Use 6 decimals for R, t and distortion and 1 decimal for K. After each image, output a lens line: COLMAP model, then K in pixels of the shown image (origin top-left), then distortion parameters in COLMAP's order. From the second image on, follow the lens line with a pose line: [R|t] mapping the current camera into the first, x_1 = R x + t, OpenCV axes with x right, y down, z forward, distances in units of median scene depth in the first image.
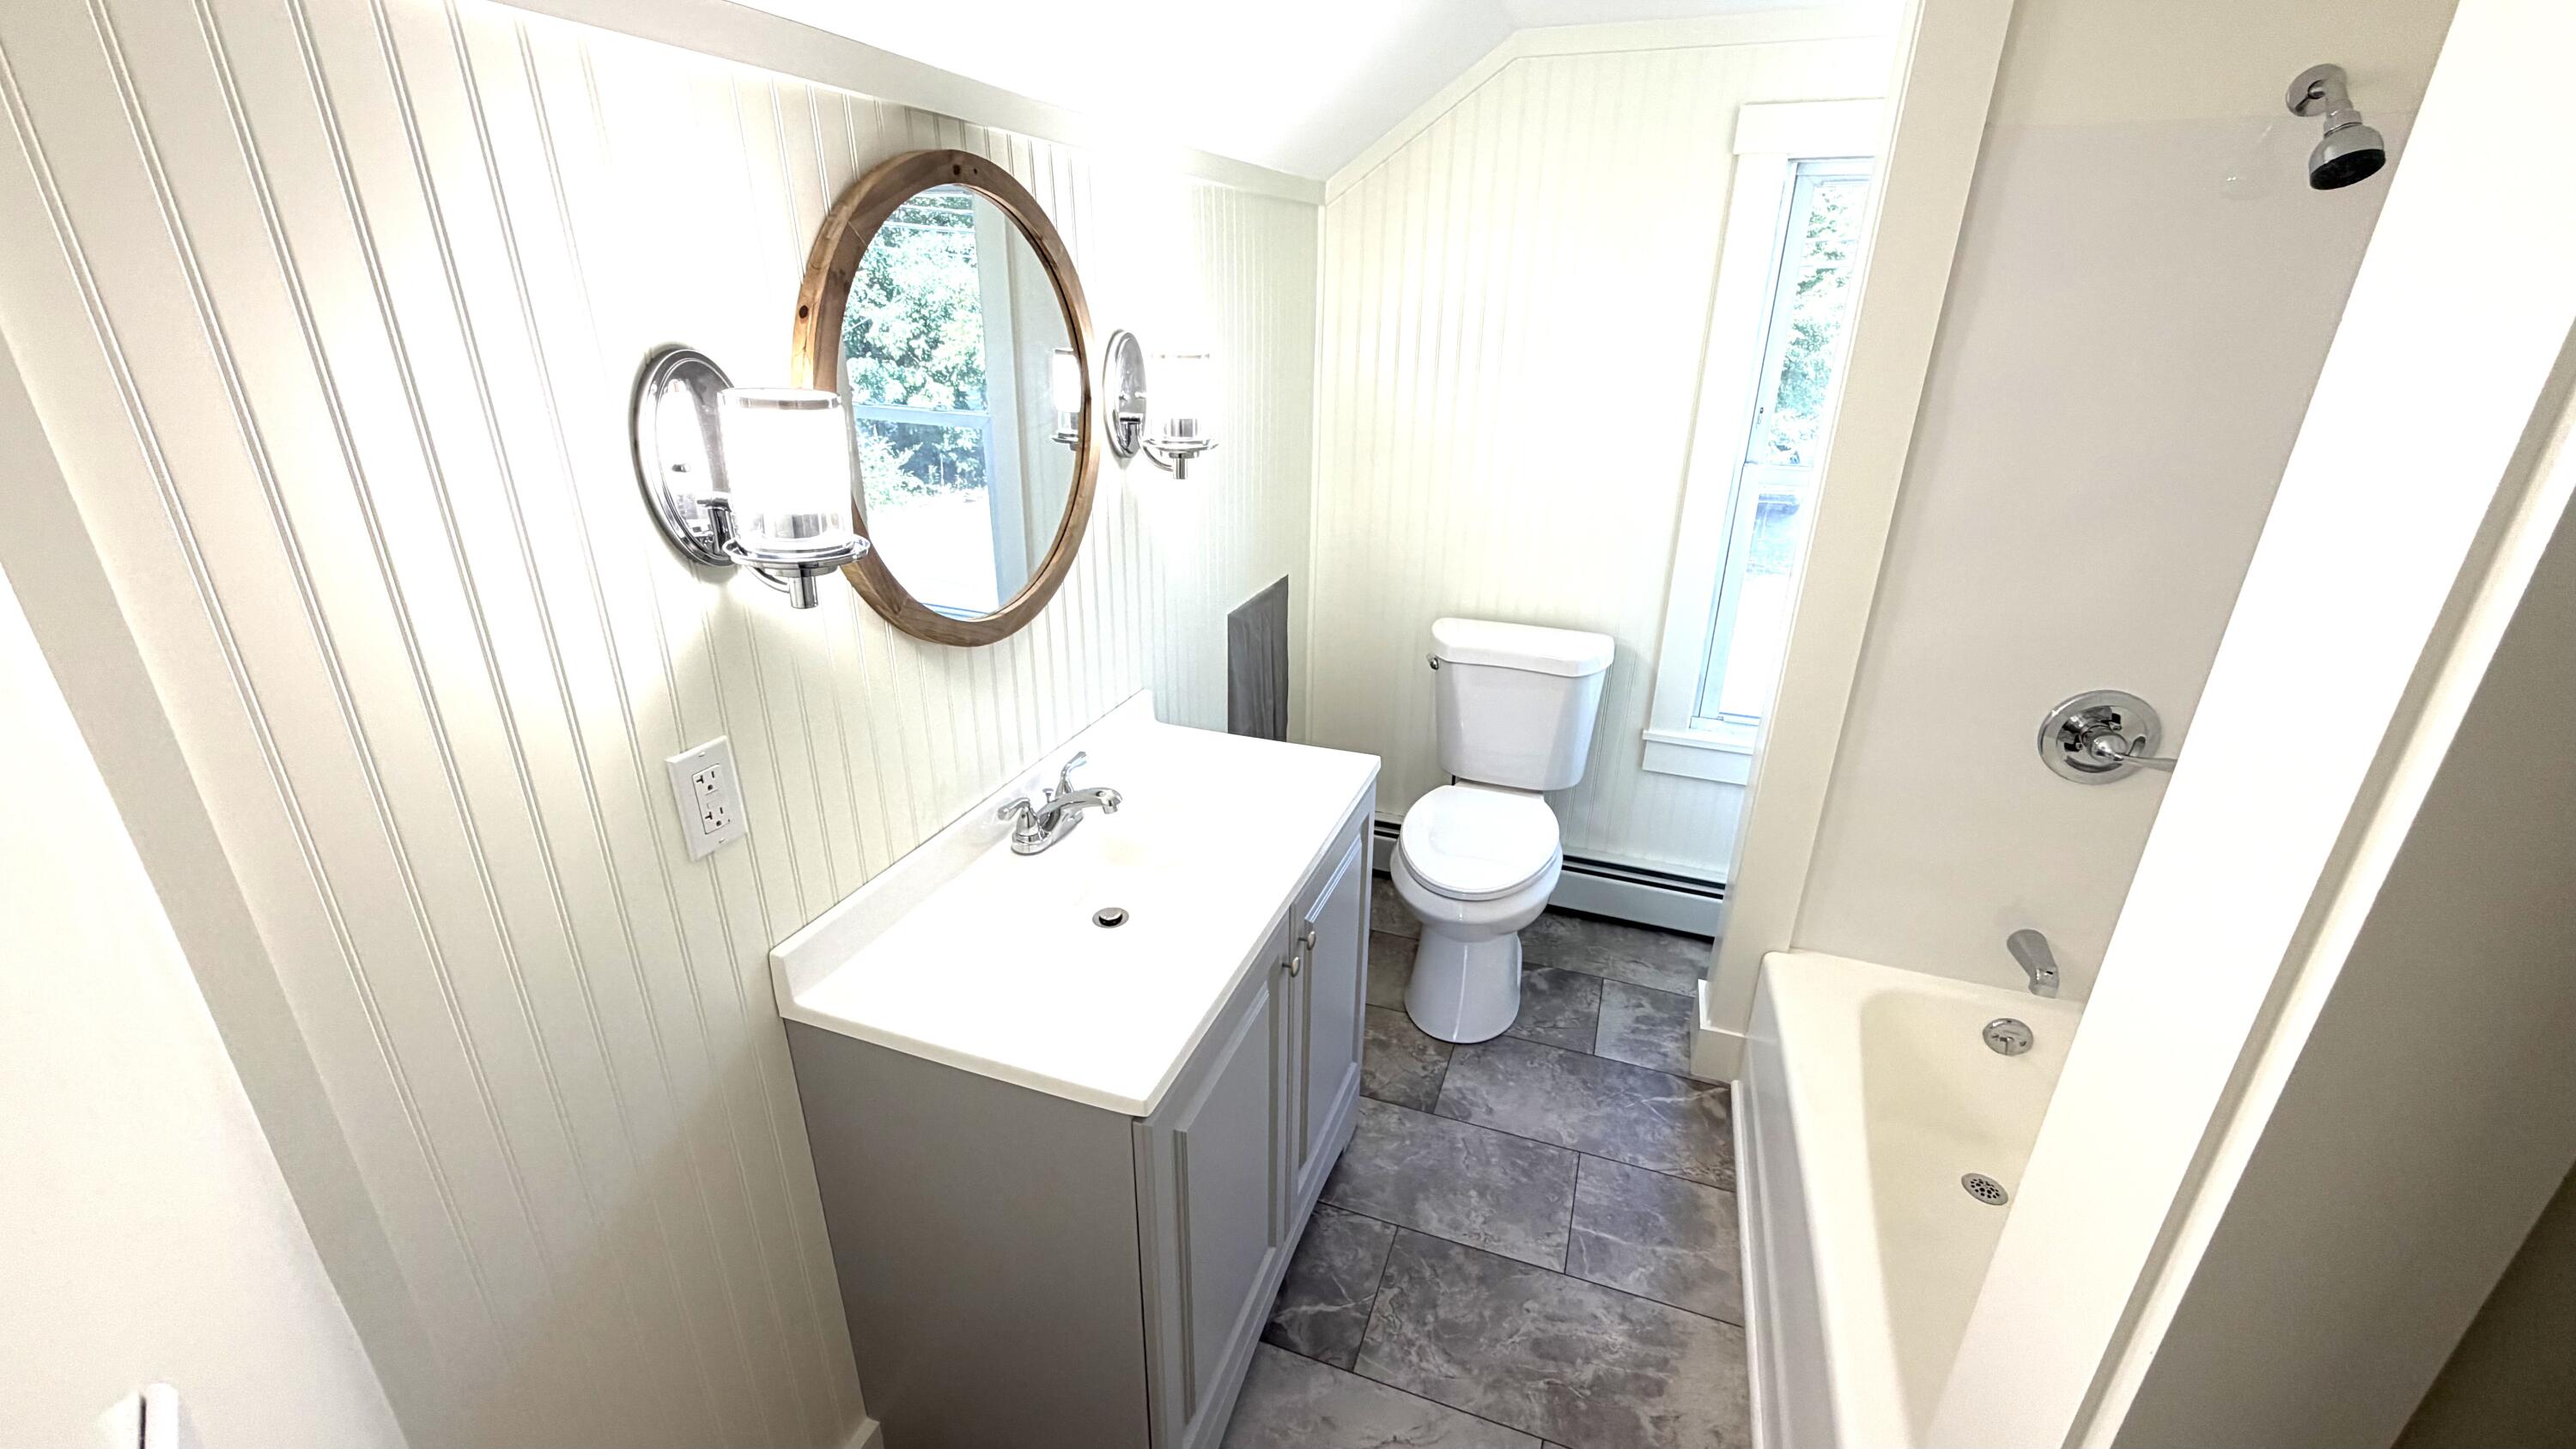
lens RADIAL K [[1027.2, 0, 1283.9], [0, 1027.2, 721.1], [0, 0, 1]] dist [-0.006836, -0.000138]
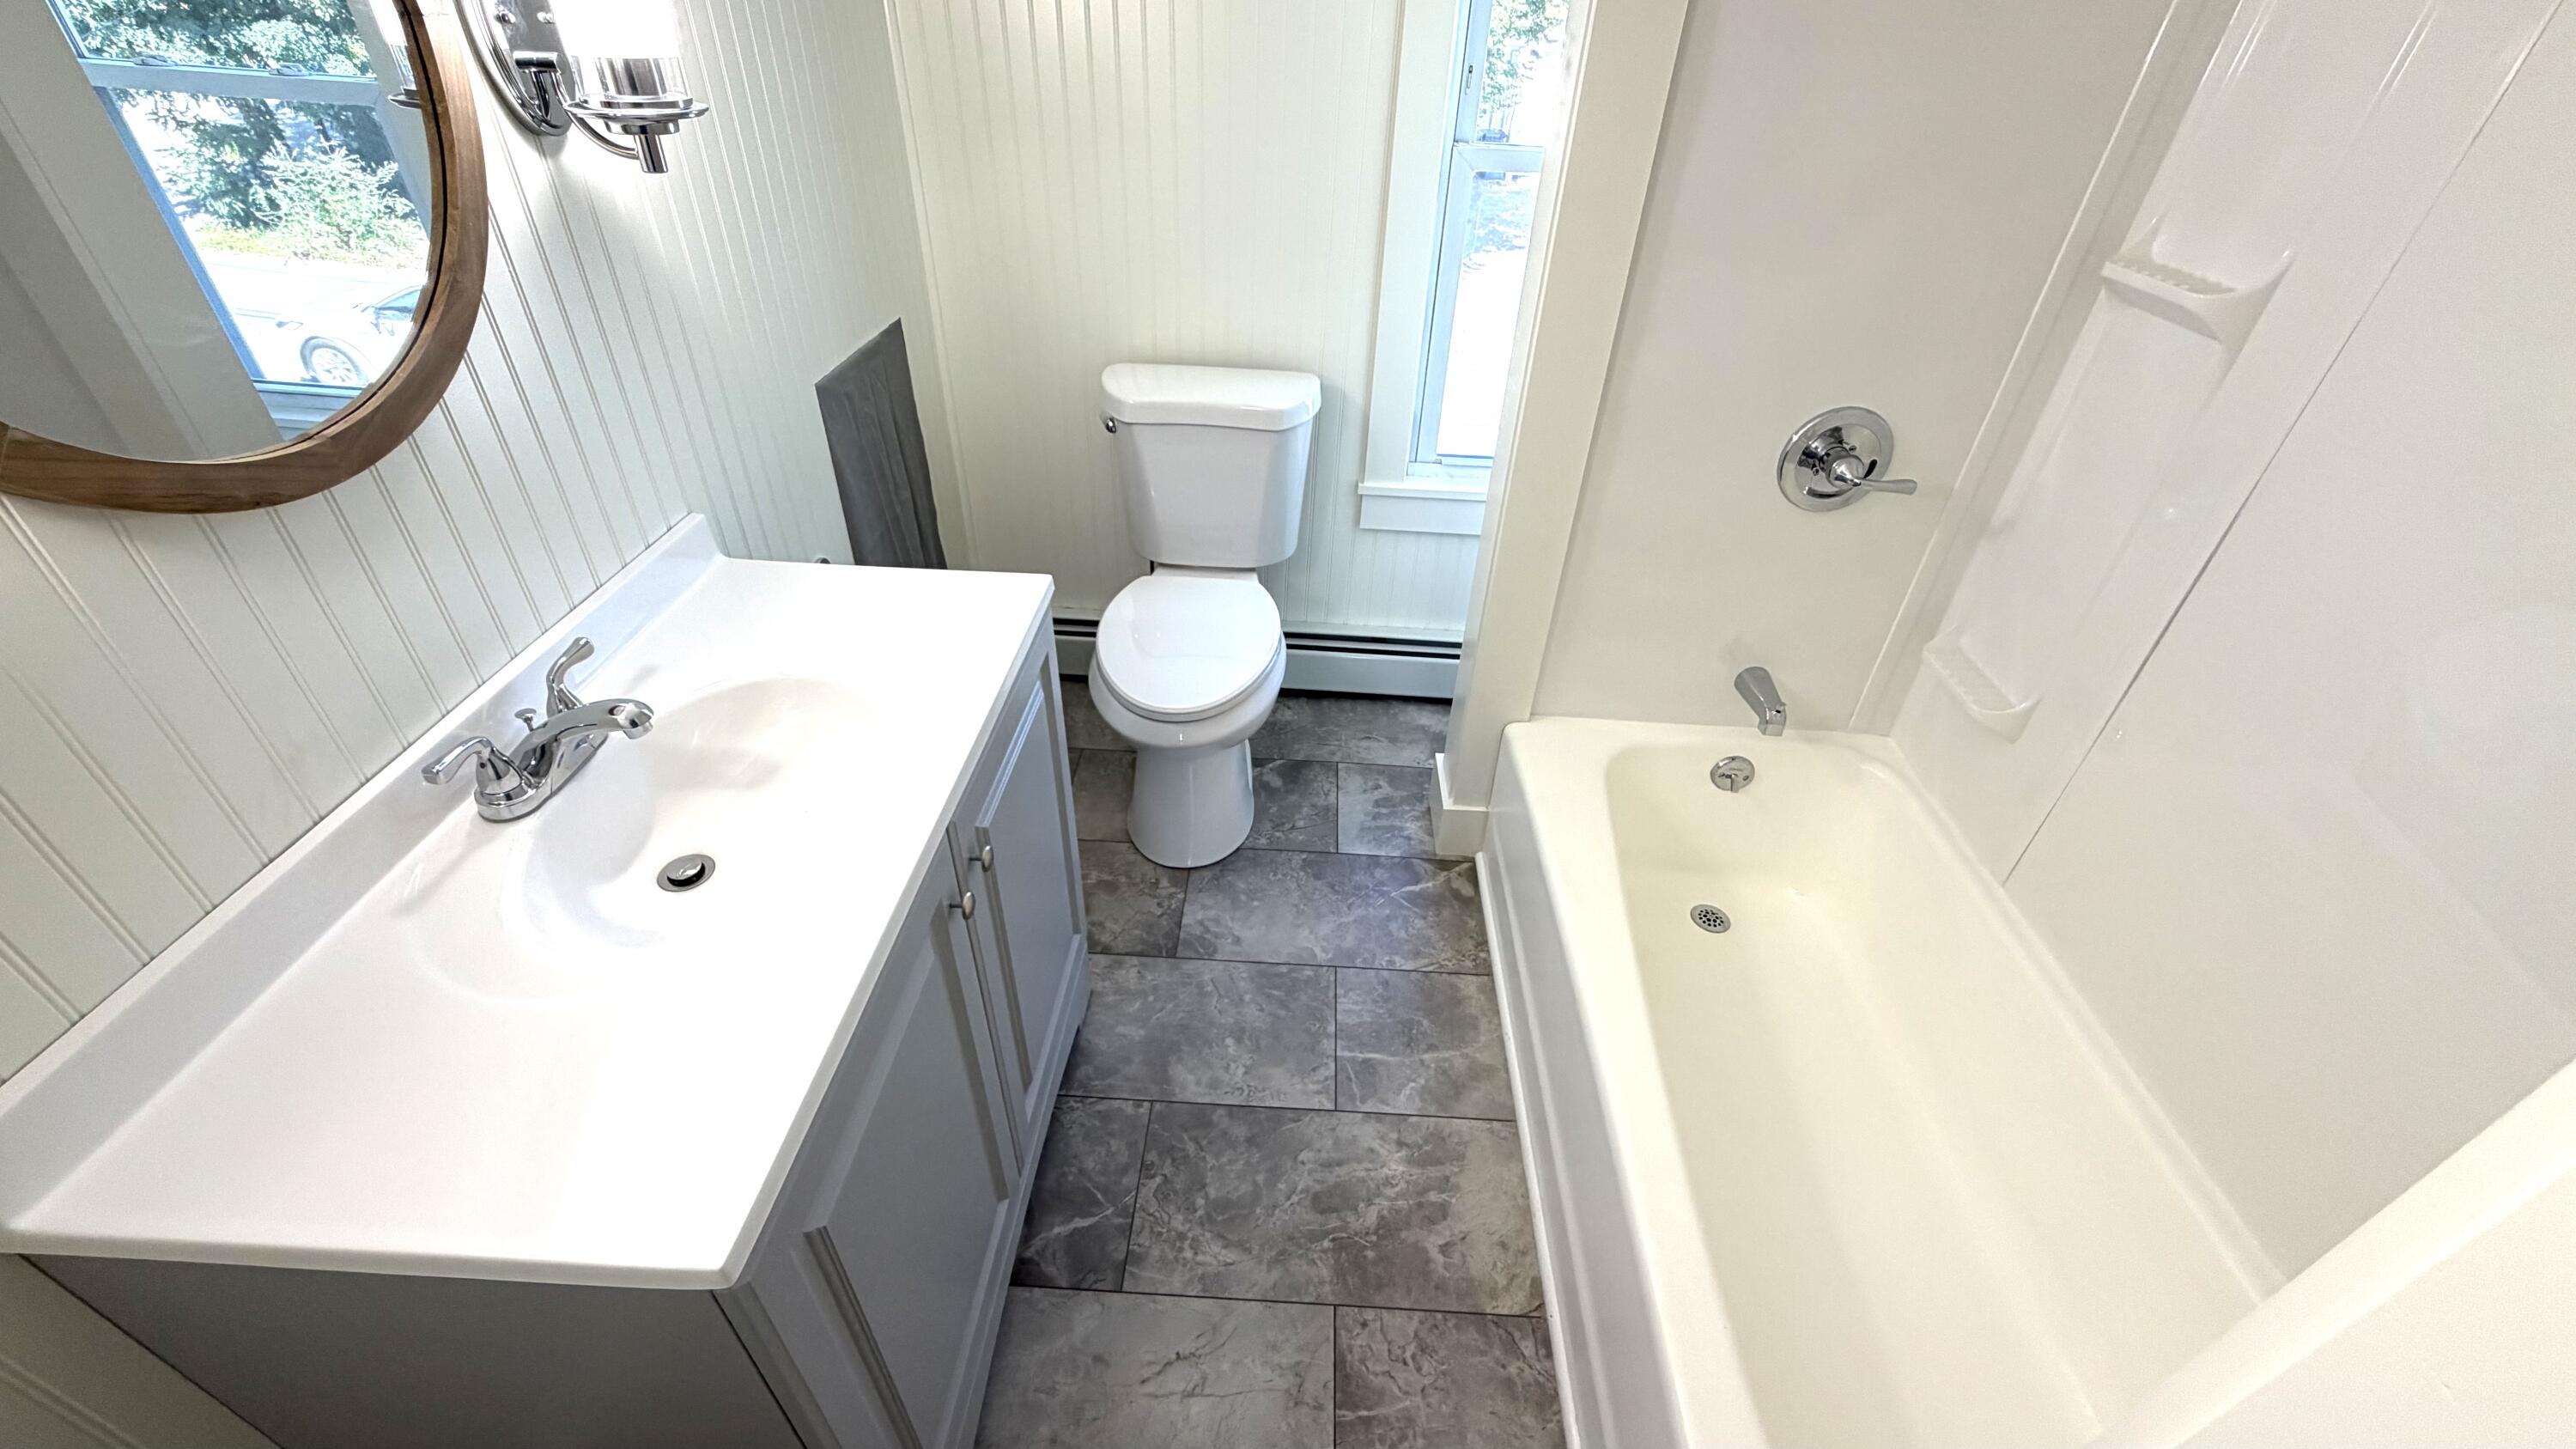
lens RADIAL K [[1027.2, 0, 1280.7], [0, 1027.2, 730.7], [0, 0, 1]] dist [-0.006836, -0.000138]
pose [[0.953956, -0.159248, 0.254182, 0.043670], [0.089249, 0.959740, 0.266334, -0.040200], [-0.286362, -0.231386, 0.929762, 0.222639]]
